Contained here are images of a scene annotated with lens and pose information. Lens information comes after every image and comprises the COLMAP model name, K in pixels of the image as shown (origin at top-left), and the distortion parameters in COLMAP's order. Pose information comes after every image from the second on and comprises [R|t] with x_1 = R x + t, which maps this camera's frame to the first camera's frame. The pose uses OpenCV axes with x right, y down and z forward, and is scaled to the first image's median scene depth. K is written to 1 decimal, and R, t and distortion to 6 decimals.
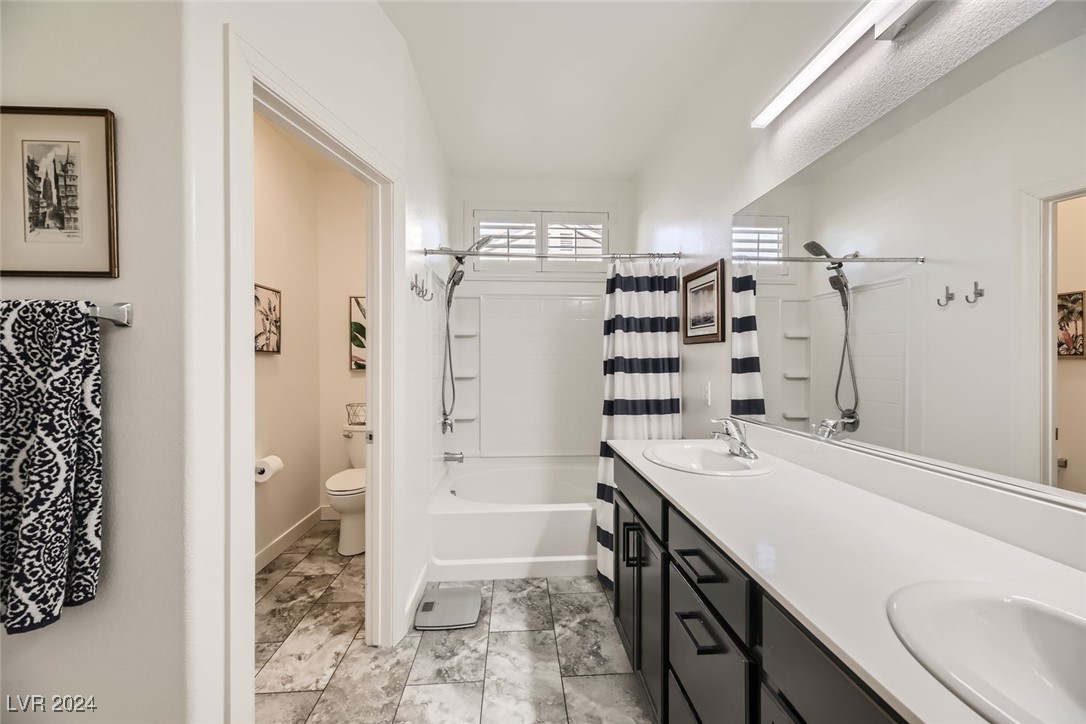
lens RADIAL K [[436.9, 0, 547.6], [0, 436.9, 361.9], [0, 0, 1]] dist [0.017345, -0.004859]
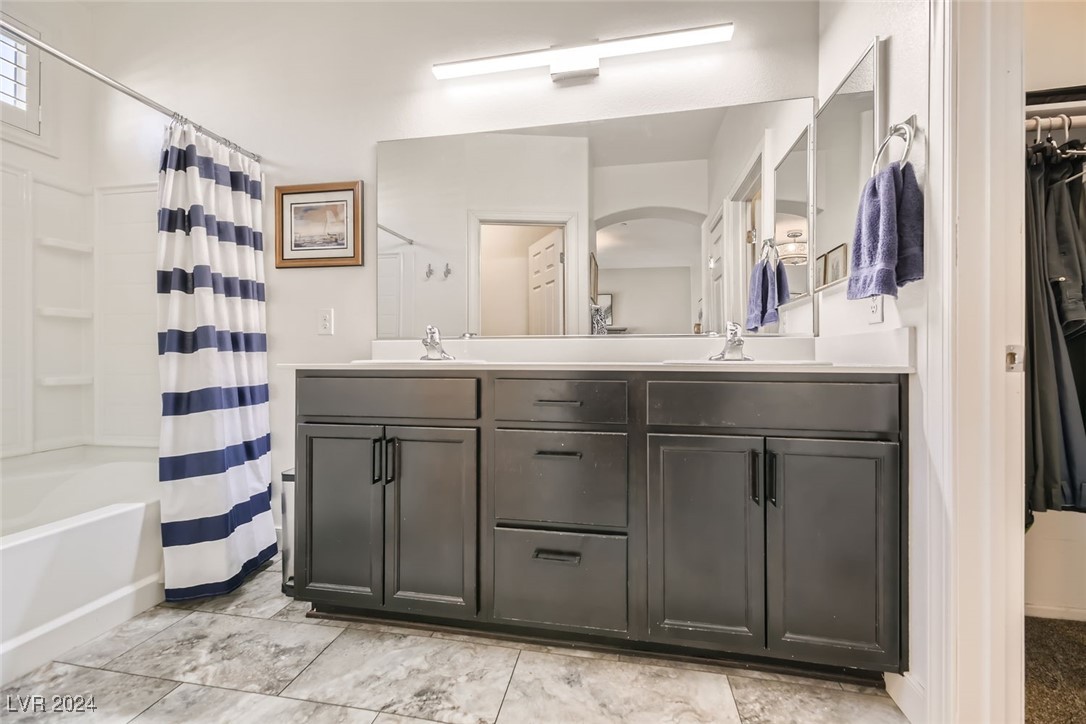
lens RADIAL K [[436.9, 0, 545.6], [0, 436.9, 357.8], [0, 0, 1]] dist [0.017345, -0.004859]
pose [[0.253403, -0.004304, 0.967351, -0.380447], [0.008580, 0.999961, 0.002202, 0.137429], [-0.967323, 0.007742, 0.253430, 0.300876]]
